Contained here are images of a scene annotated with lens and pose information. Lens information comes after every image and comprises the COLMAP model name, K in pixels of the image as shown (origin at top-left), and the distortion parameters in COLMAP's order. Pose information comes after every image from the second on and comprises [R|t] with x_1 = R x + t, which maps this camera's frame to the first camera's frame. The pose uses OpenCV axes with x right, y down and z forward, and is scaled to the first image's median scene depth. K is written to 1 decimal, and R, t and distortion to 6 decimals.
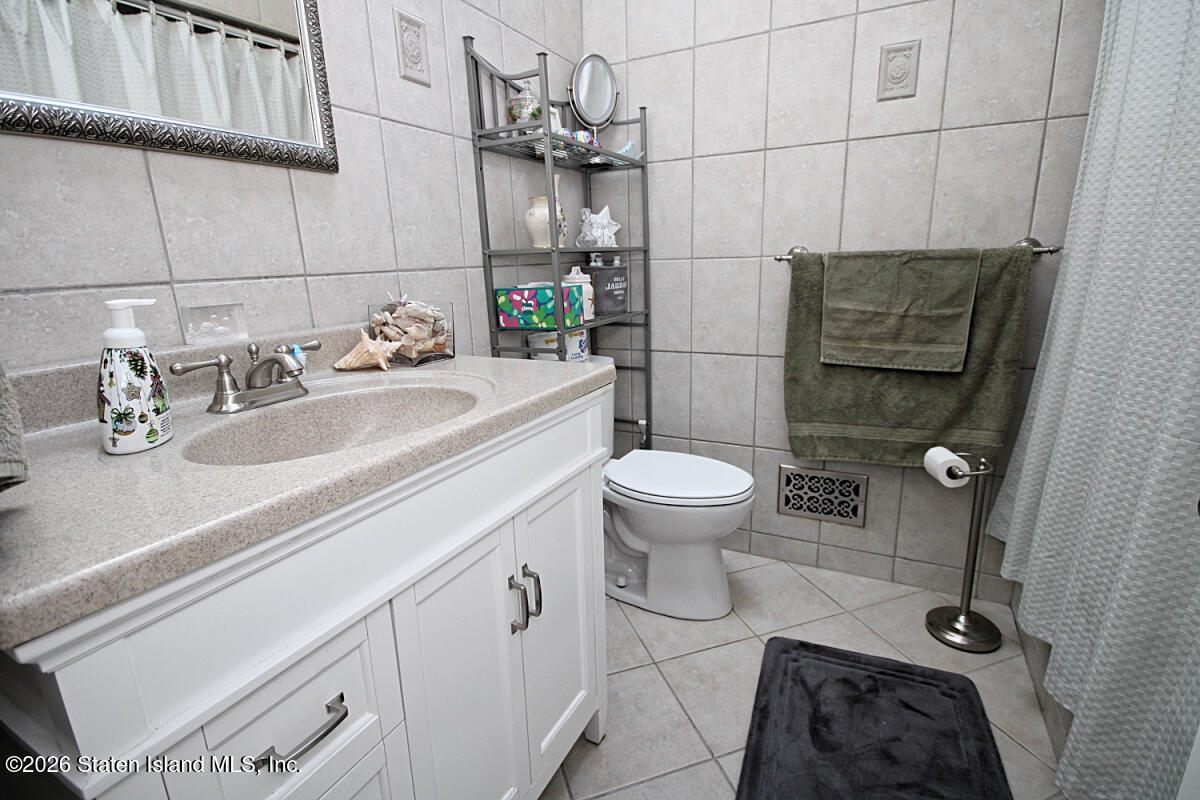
lens RADIAL K [[589.1, 0, 604.3], [0, 589.1, 399.9], [0, 0, 1]] dist [0.005719, -0.000025]
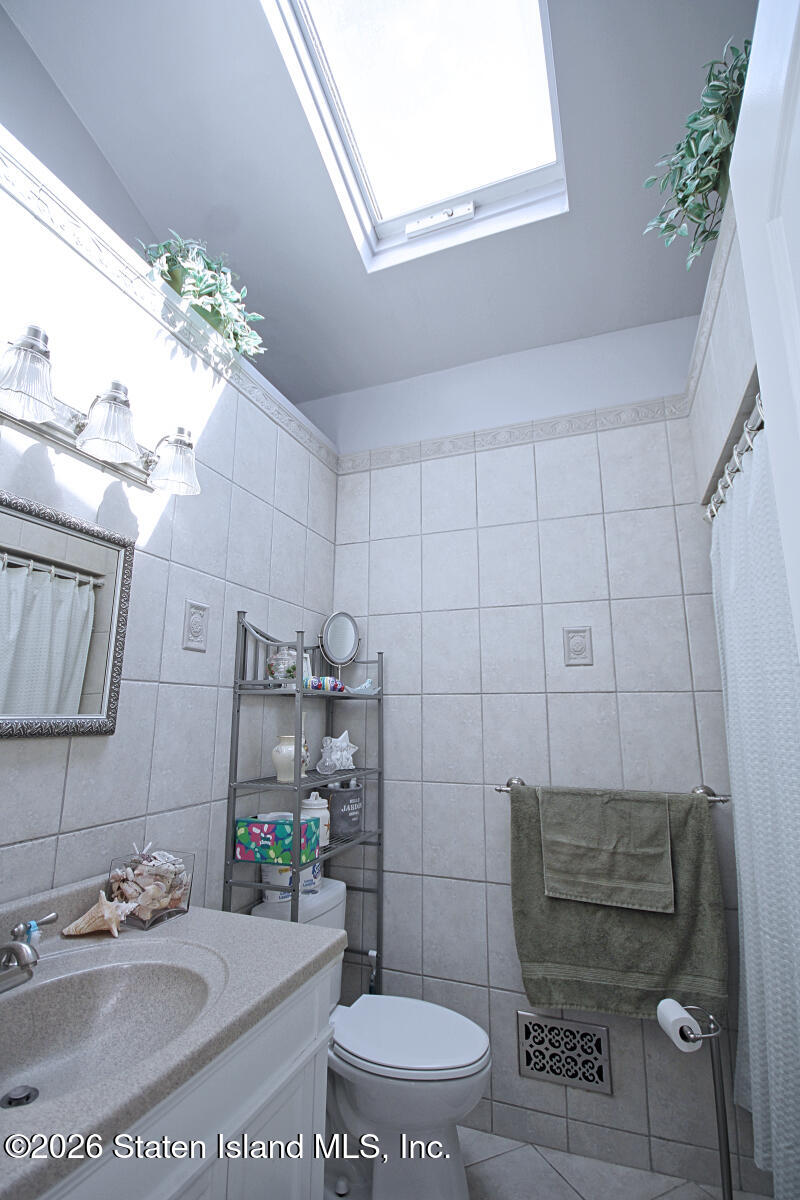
lens RADIAL K [[565.0, 0, 400.0], [0, 565.0, 600.0], [0, 0, 1]] dist [0.008936, -0.008697]
pose [[0.994530, 0.052213, 0.090461, -0.005667], [-0.005609, 0.891535, -0.452916, -0.077314], [-0.104298, 0.449932, 0.886952, -0.094987]]
